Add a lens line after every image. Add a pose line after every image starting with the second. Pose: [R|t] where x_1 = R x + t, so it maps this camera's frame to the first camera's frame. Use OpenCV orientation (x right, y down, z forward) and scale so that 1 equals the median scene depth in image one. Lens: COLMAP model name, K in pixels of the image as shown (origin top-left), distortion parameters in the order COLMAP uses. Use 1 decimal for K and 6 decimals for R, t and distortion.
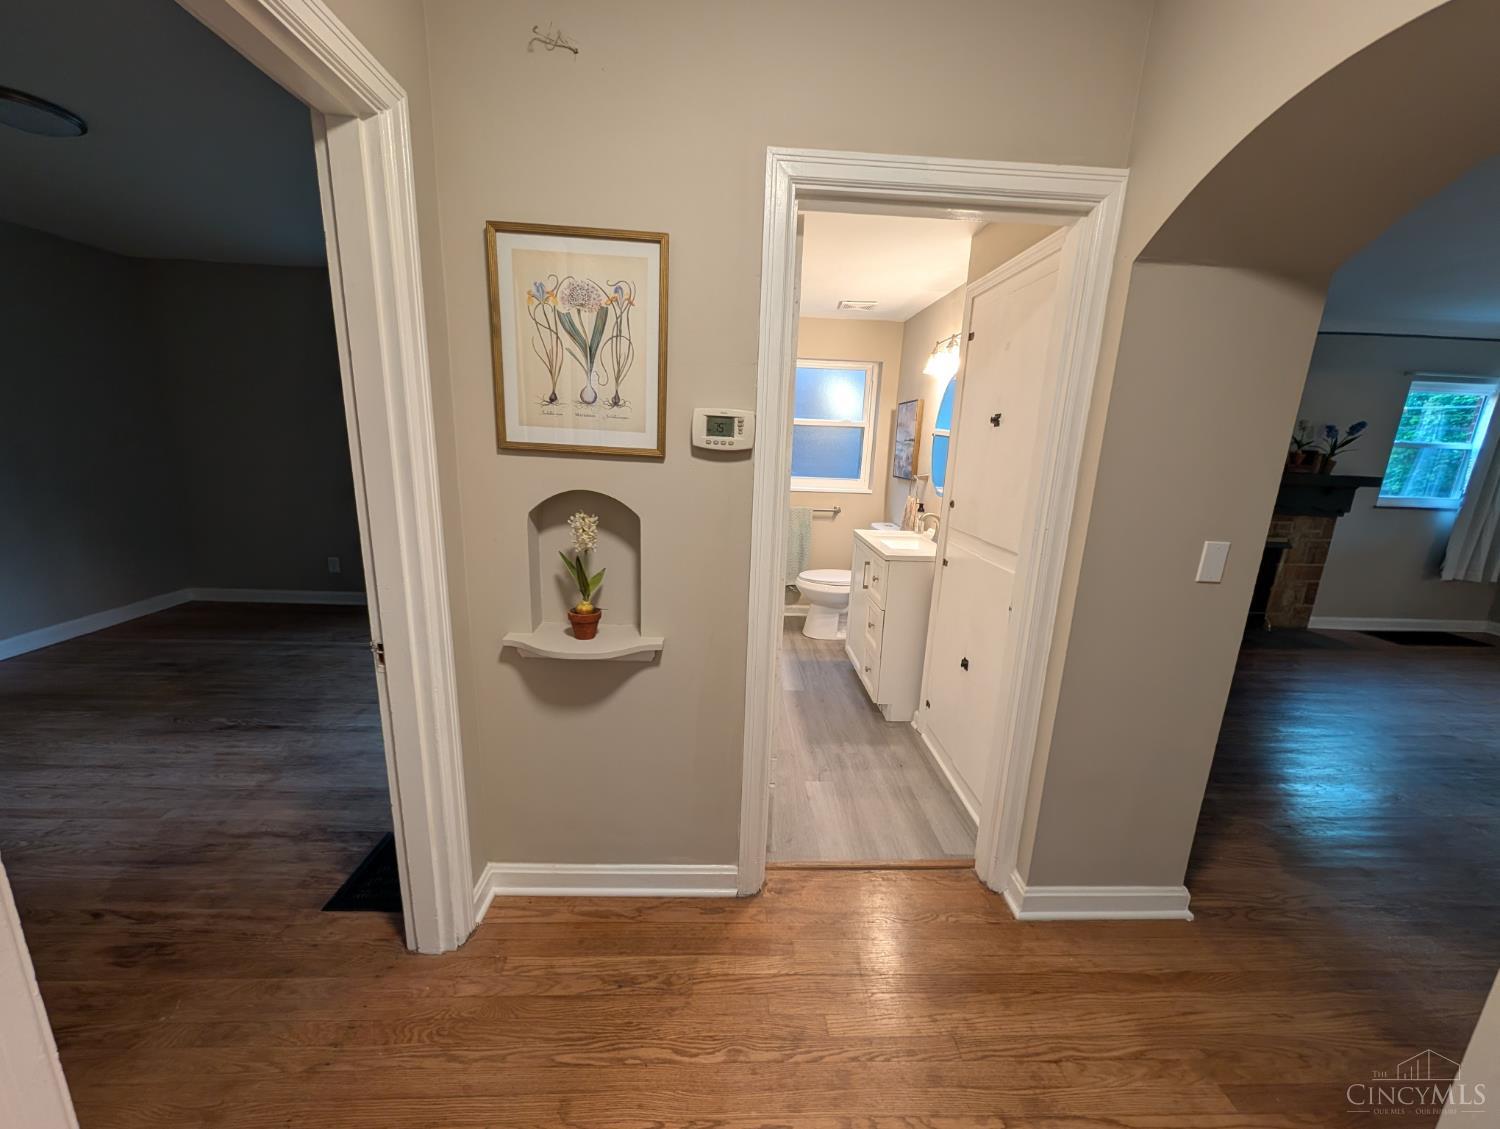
lens RADIAL K [[566.1, 0, 747.8], [0, 566.1, 569.2], [0, 0, 1]] dist [-0.000364, -0.000246]
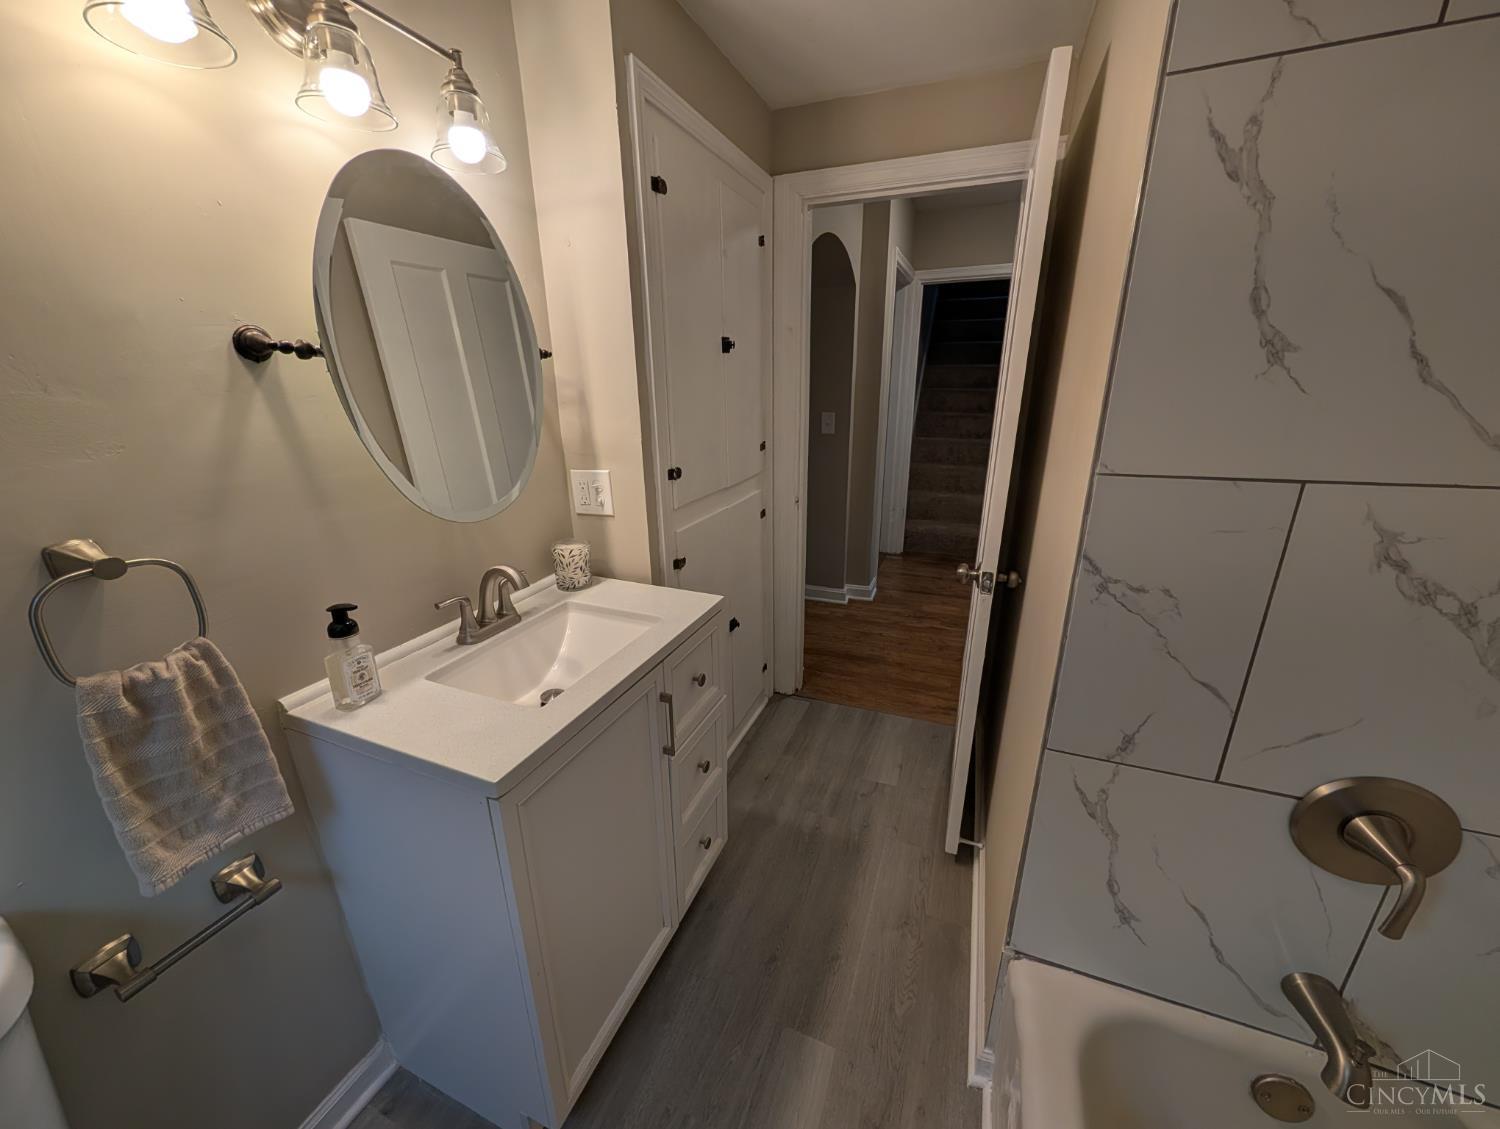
lens RADIAL K [[566.1, 0, 747.8], [0, 566.1, 569.2], [0, 0, 1]] dist [-0.000364, -0.000246]
pose [[-0.912410, -0.155792, 0.378466, 0.030796], [0.071624, 0.849669, 0.522429, -0.344962], [-0.402961, 0.503777, -0.764088, 1.489768]]
